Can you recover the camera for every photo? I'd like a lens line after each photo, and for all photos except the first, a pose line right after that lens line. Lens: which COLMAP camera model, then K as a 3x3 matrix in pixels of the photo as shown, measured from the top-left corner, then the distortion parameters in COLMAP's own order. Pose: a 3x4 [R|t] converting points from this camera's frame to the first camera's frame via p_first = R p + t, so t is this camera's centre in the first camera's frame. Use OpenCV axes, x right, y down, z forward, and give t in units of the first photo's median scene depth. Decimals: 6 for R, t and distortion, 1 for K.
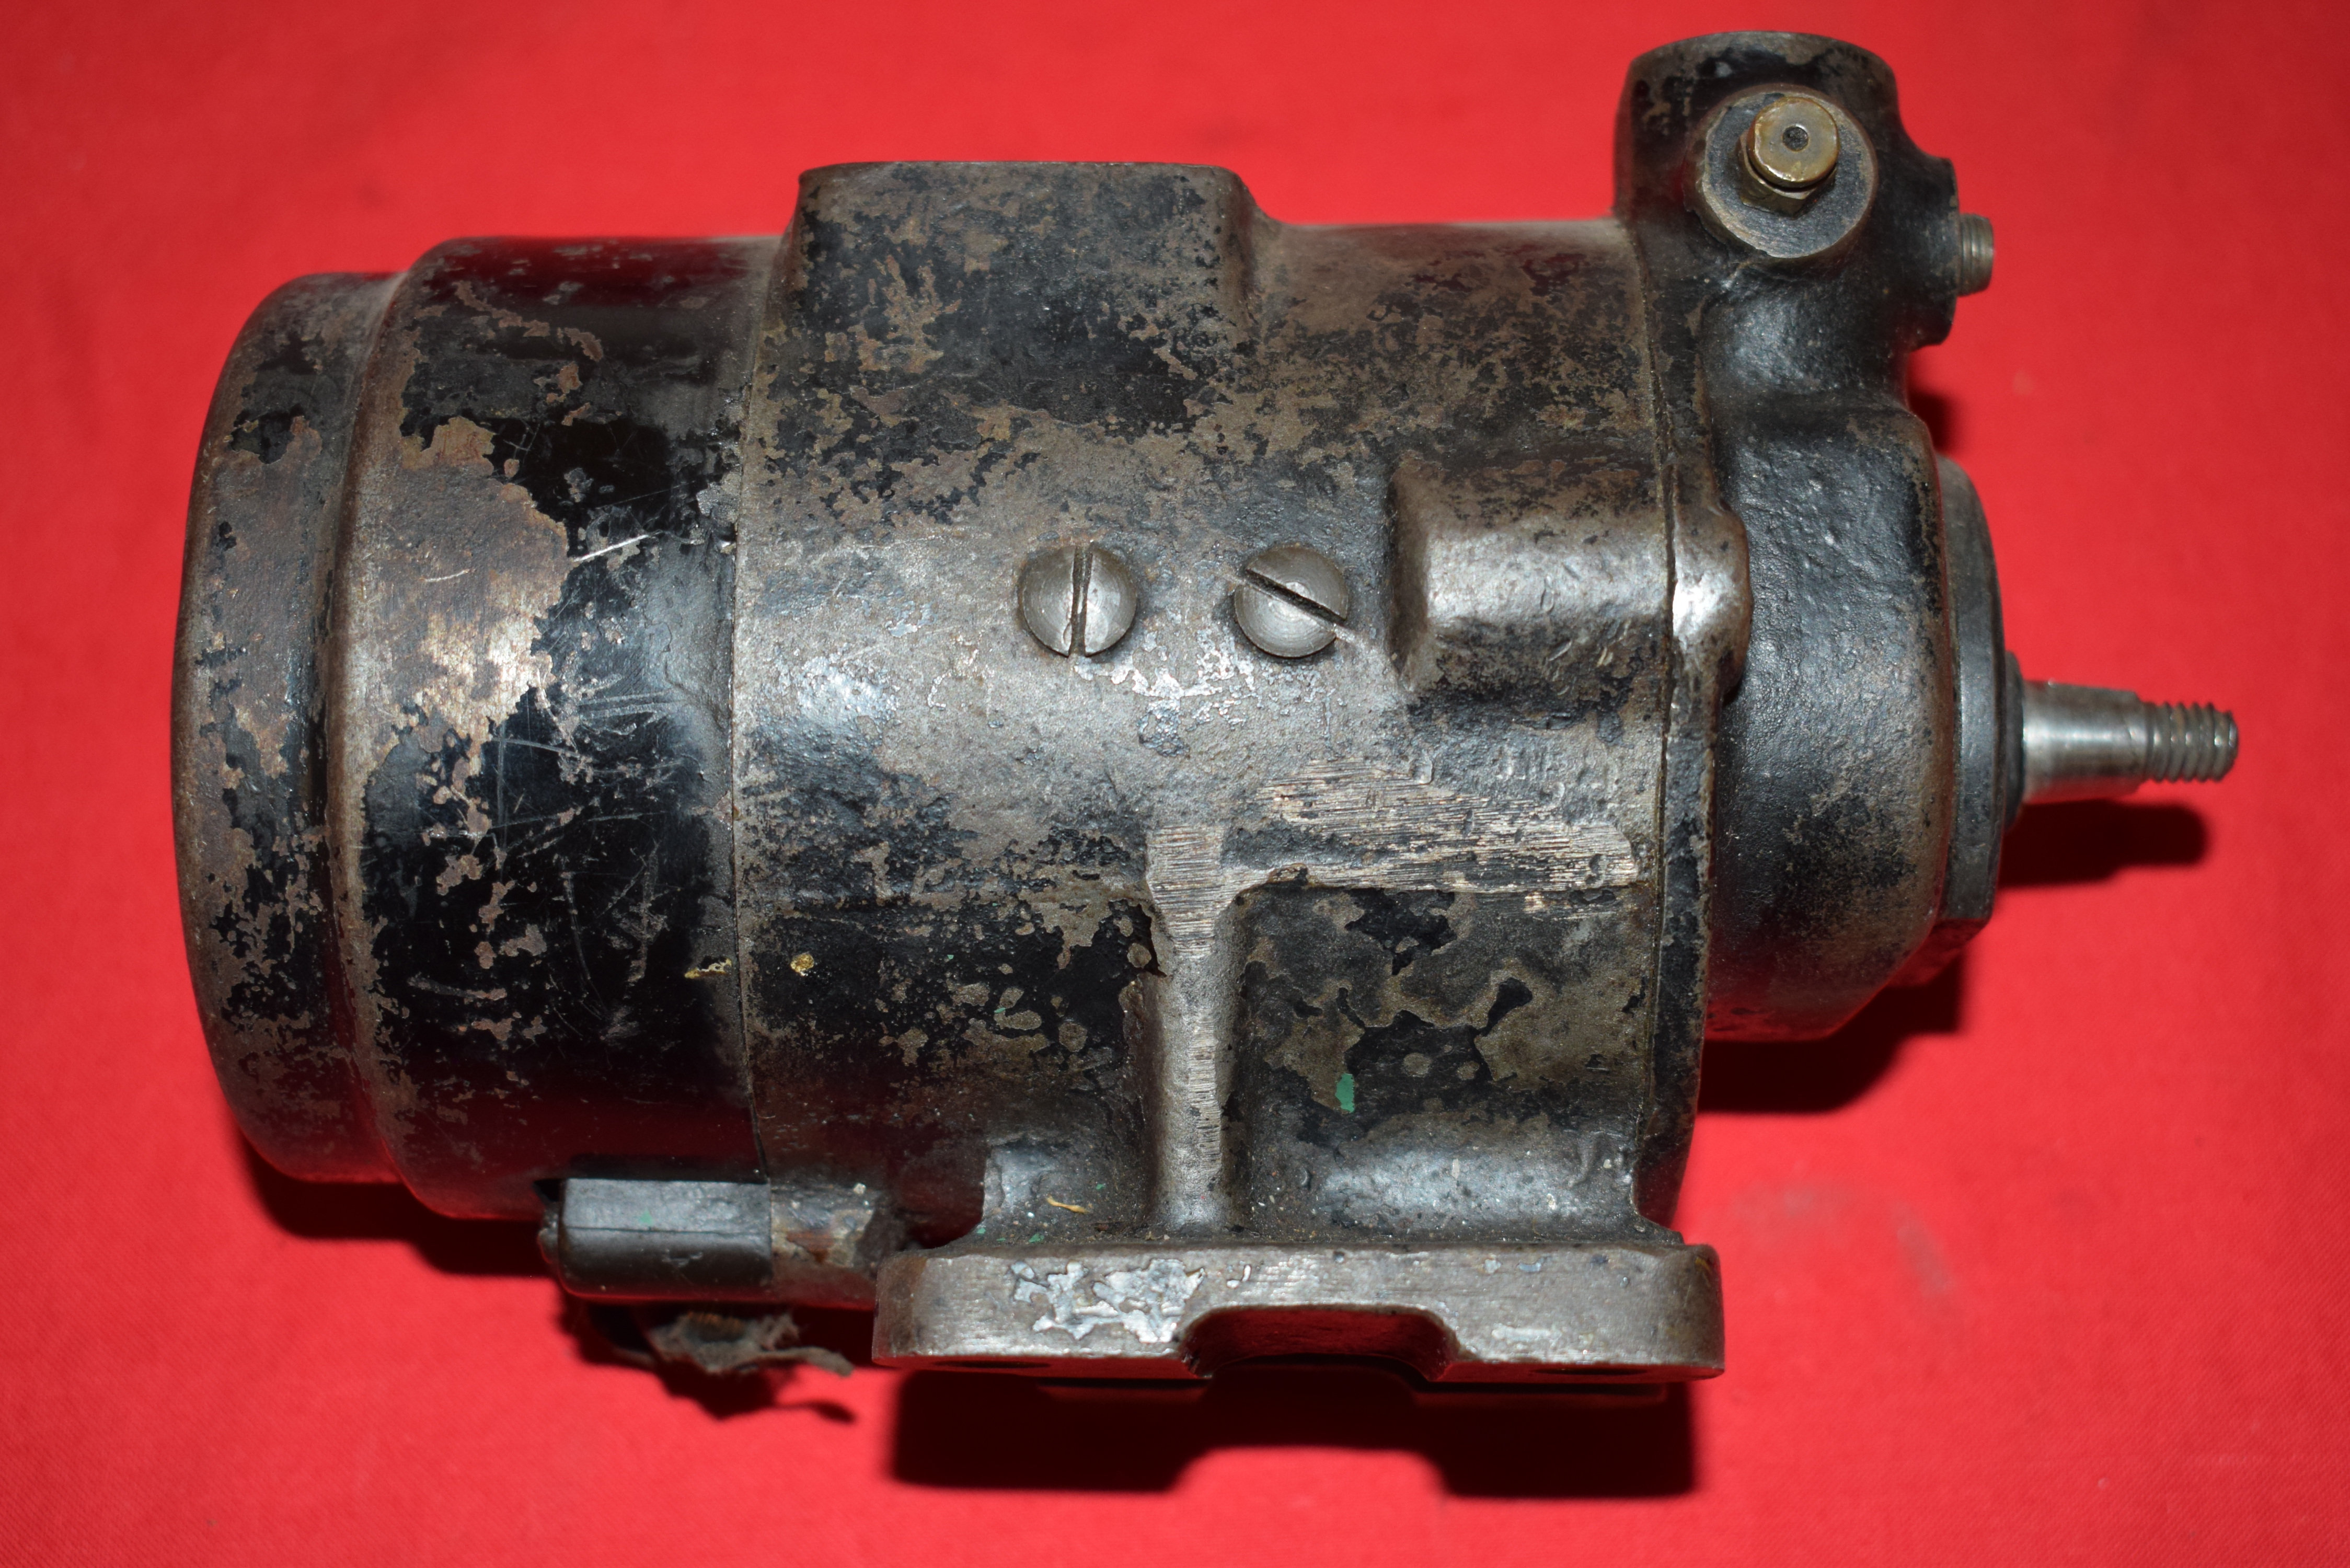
lens RADIAL K [[3601.8, 0, 1181.9], [0, 3601.8, 757.6], [0, 0, 1]] dist [0.007559, -0.024591]
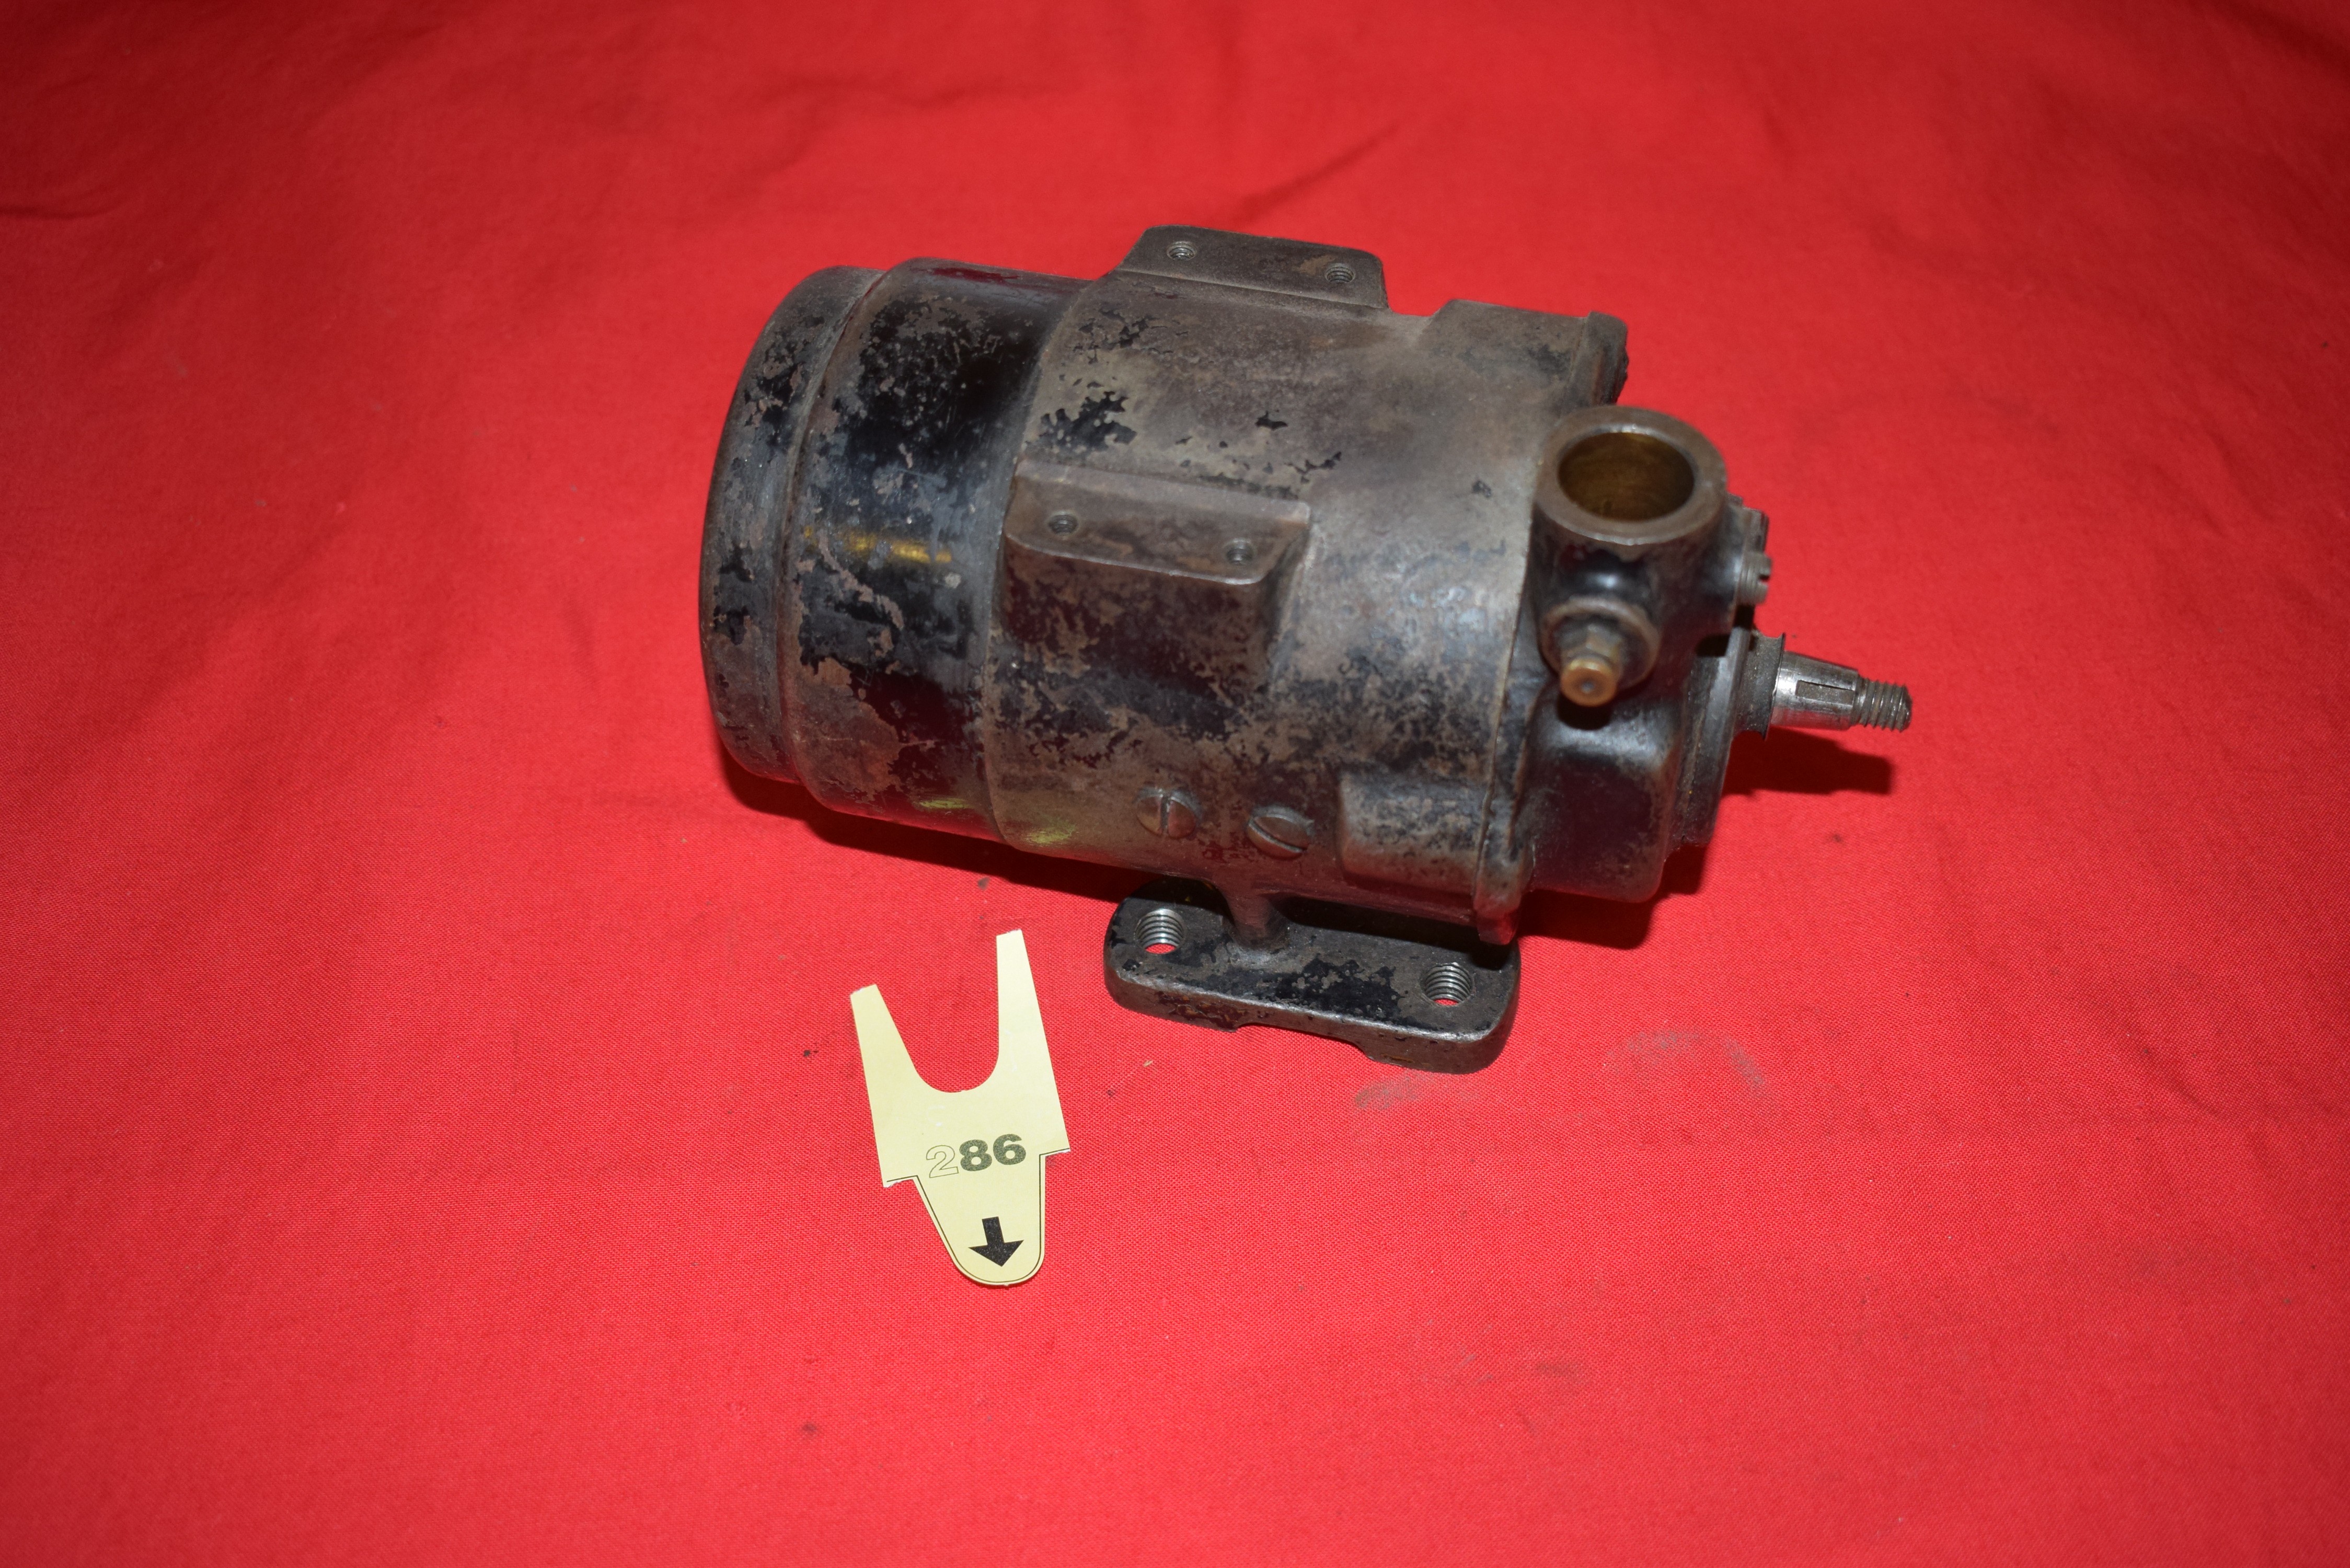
lens RADIAL K [[2618.4, 0, 1175.0], [0, 2618.4, 784.0], [0, 0, 1]] dist [-0.005444, -0.002484]
pose [[0.971845, 0.150884, -0.180973, 0.207317], [0.088832, 0.476763, 0.874532, -1.172964], [0.218234, -0.865986, 0.449936, 0.397059]]
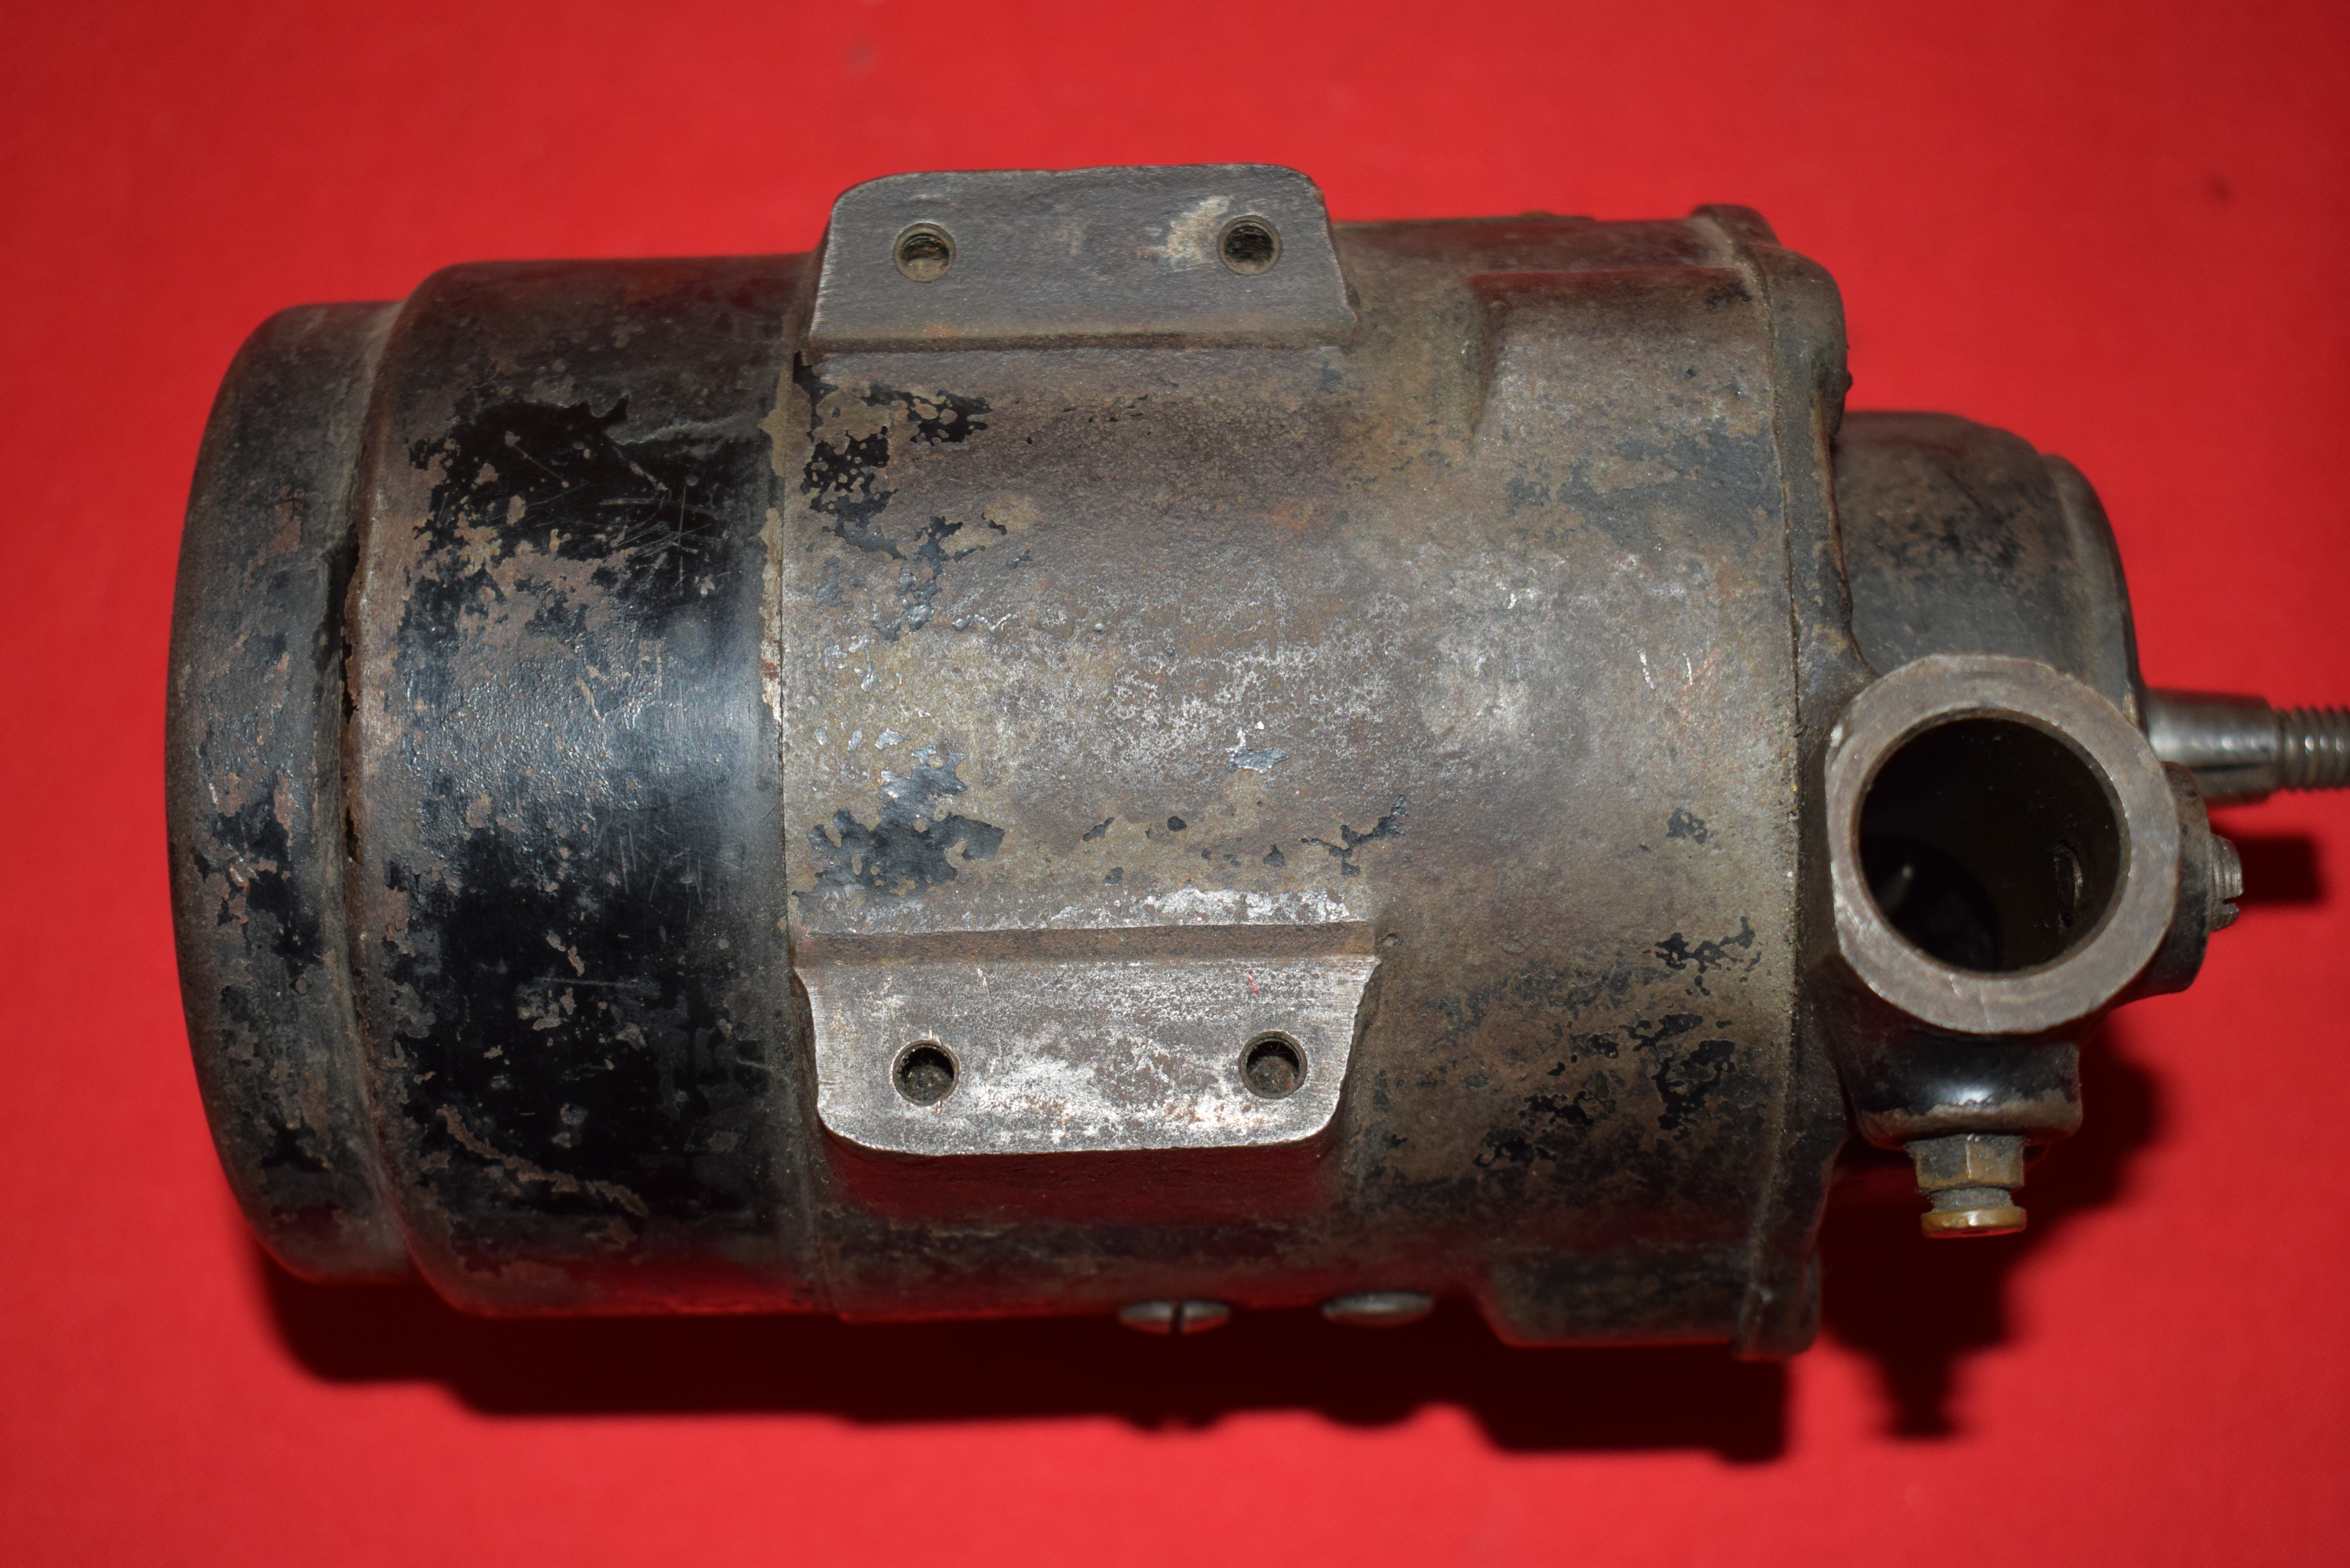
lens RADIAL K [[3439.9, 0, 1175.0], [0, 3439.9, 784.0], [0, 0, 1]] dist [0.002178, -0.060565]
pose [[0.998860, -0.047153, -0.007381, -0.013202], [0.007373, -0.000347, 0.999973, -1.003646], [-0.047155, -0.998888, 0.000001, 1.109859]]
